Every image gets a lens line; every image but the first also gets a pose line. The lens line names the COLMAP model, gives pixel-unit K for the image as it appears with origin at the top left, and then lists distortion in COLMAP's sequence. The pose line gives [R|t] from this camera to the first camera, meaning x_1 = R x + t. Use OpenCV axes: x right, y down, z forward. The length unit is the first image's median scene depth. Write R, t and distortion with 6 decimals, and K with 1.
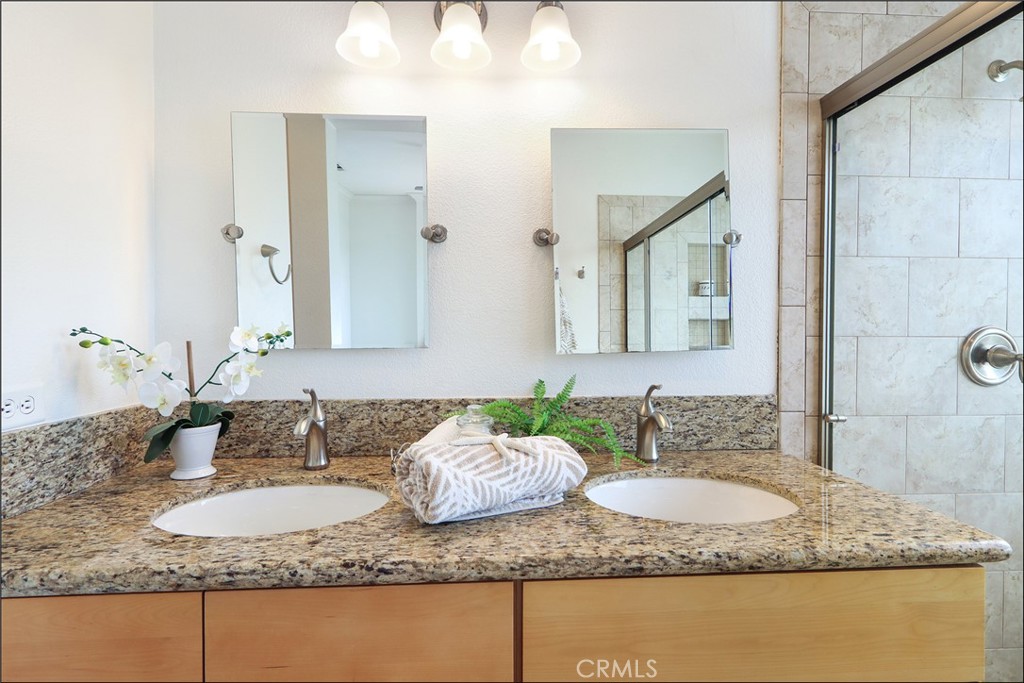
lens RADIAL K [[496.9, 0, 516.0], [0, 496.9, 340.5], [0, 0, 1]] dist [-0.011628, 0.003158]
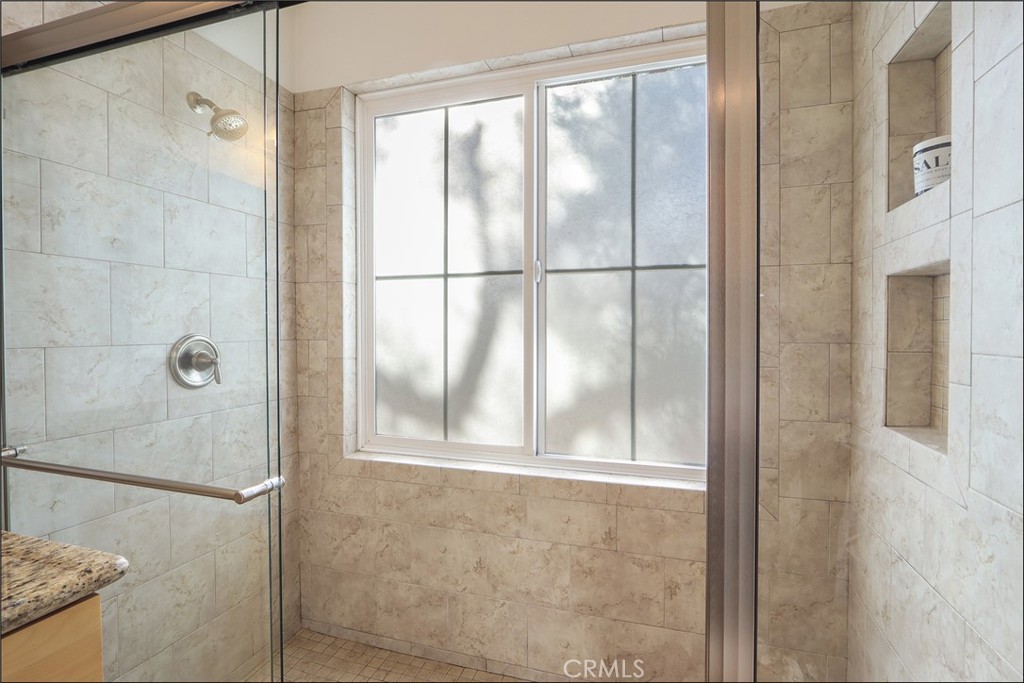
lens RADIAL K [[496.9, 0, 510.5], [0, 496.9, 333.8], [0, 0, 1]] dist [-0.011628, 0.003158]
pose [[0.381522, -0.013203, 0.924265, 0.218349], [0.024072, 0.999701, 0.004345, -0.016854], [-0.924046, 0.020591, 0.381726, -0.062902]]
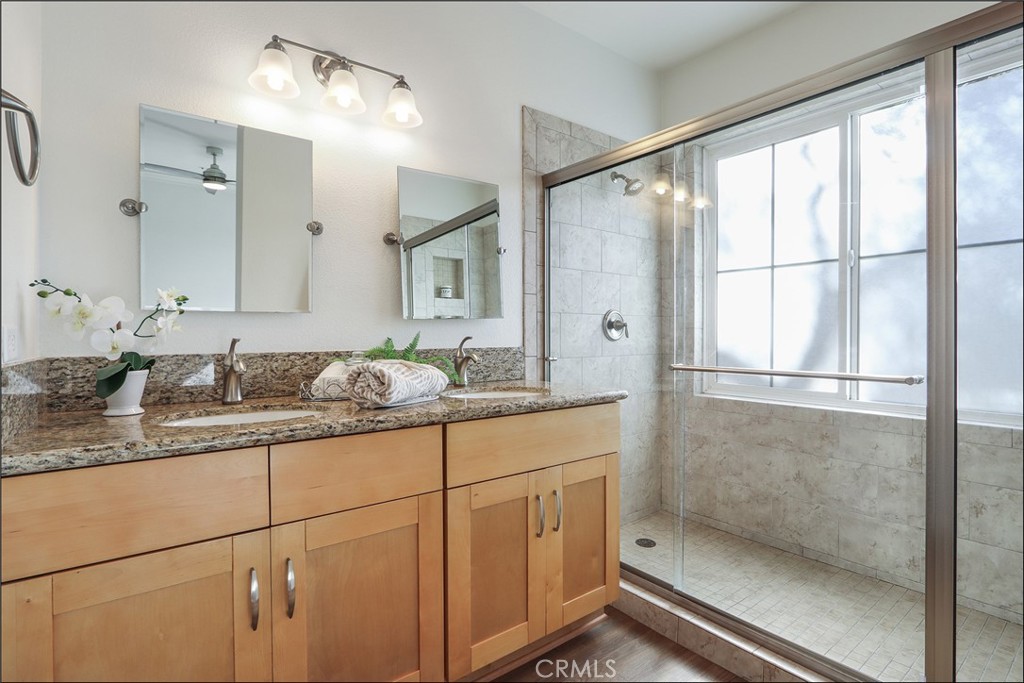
lens RADIAL K [[496.9, 0, 513.9], [0, 496.9, 341.0], [0, 0, 1]] dist [-0.011628, 0.003158]
pose [[0.829507, -0.009611, 0.558414, -0.447326], [0.015453, 0.999864, -0.005746, 0.101072], [-0.558283, 0.013395, 0.829543, -0.386942]]
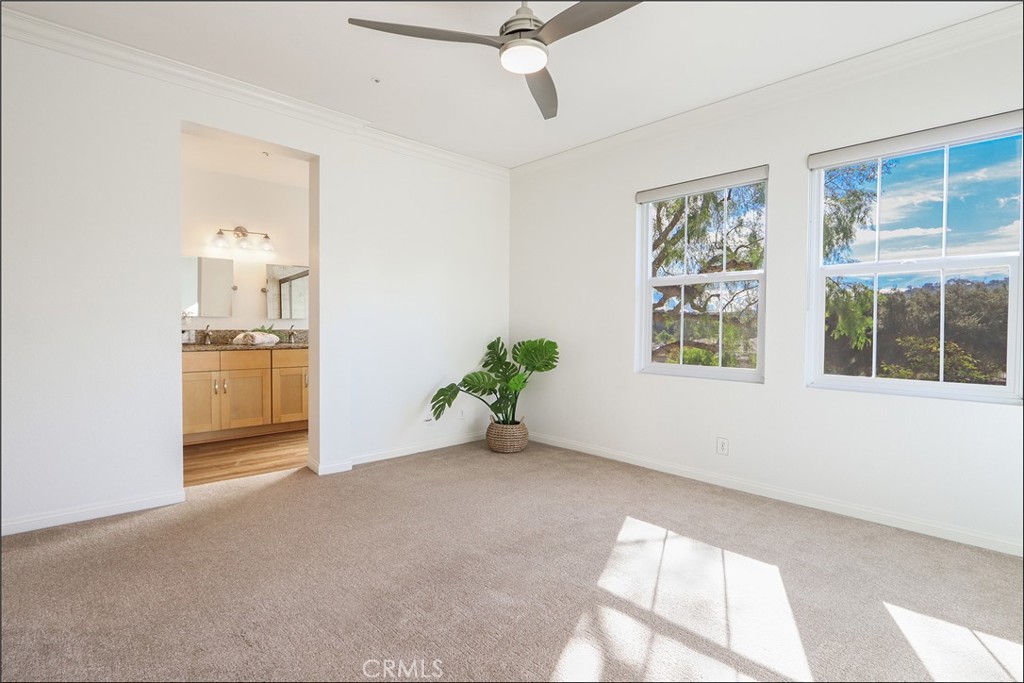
lens RADIAL K [[496.9, 0, 510.4], [0, 496.9, 345.2], [0, 0, 1]] dist [-0.011628, 0.003158]
pose [[0.776815, -0.012763, 0.629600, -0.906266], [0.006136, 0.999901, 0.012700, 0.194081], [-0.629699, -0.006002, 0.776816, -3.299251]]
